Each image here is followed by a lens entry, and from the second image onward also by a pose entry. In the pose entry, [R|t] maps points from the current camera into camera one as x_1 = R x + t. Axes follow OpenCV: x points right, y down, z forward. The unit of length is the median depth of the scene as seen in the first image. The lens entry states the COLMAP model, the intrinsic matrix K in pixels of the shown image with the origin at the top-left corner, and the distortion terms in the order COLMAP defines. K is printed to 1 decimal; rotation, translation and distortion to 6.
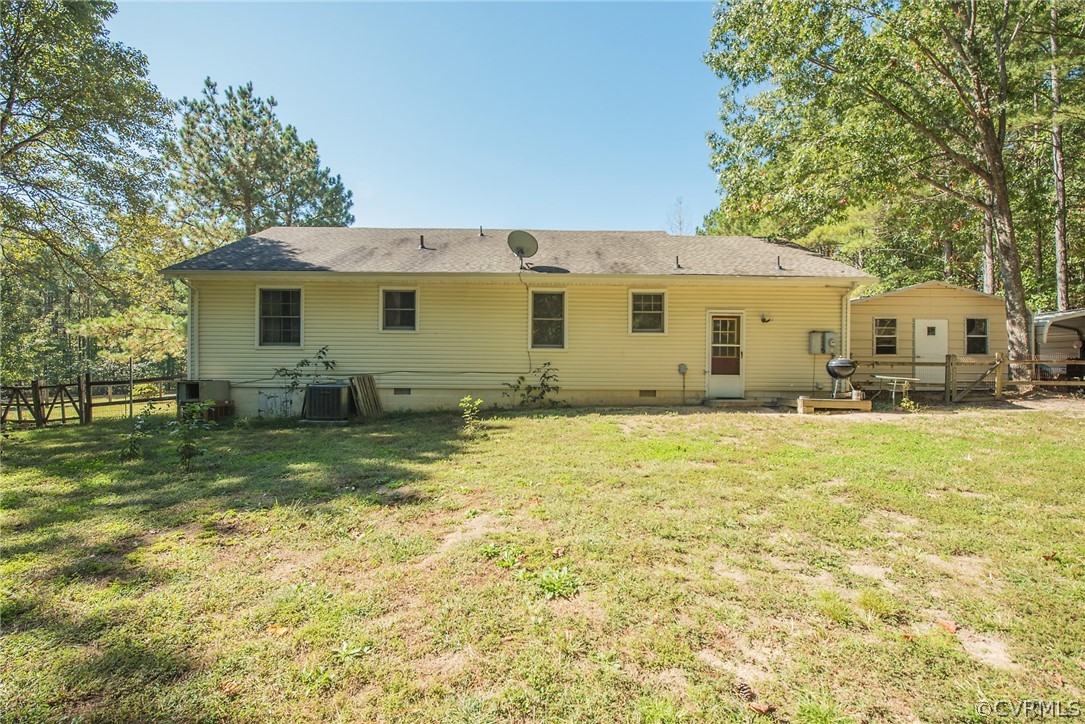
lens RADIAL K [[482.4, 0, 536.7], [0, 482.4, 368.3], [0, 0, 1]] dist [-0.013083, -0.000653]
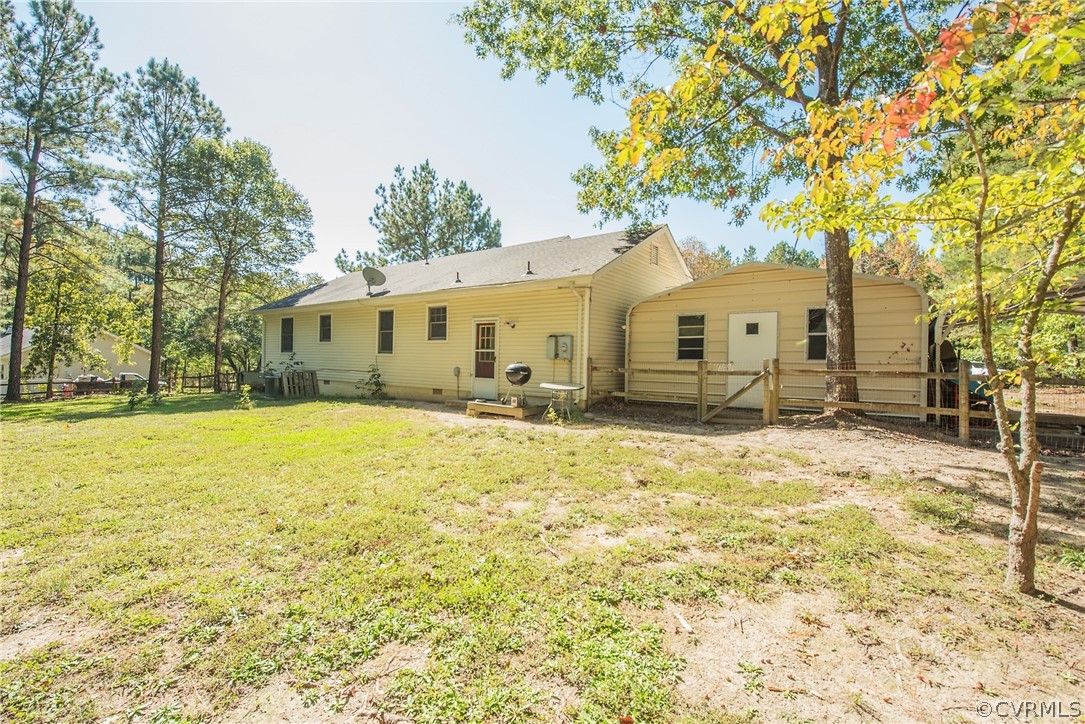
lens RADIAL K [[482.4, 0, 536.7], [0, 482.4, 368.3], [0, 0, 1]] dist [-0.013083, -0.000653]
pose [[0.787219, 0.017644, -0.616421, 1.151375], [-0.016558, 0.999835, 0.007471, -0.018045], [0.616451, 0.004325, 0.787382, 0.221553]]
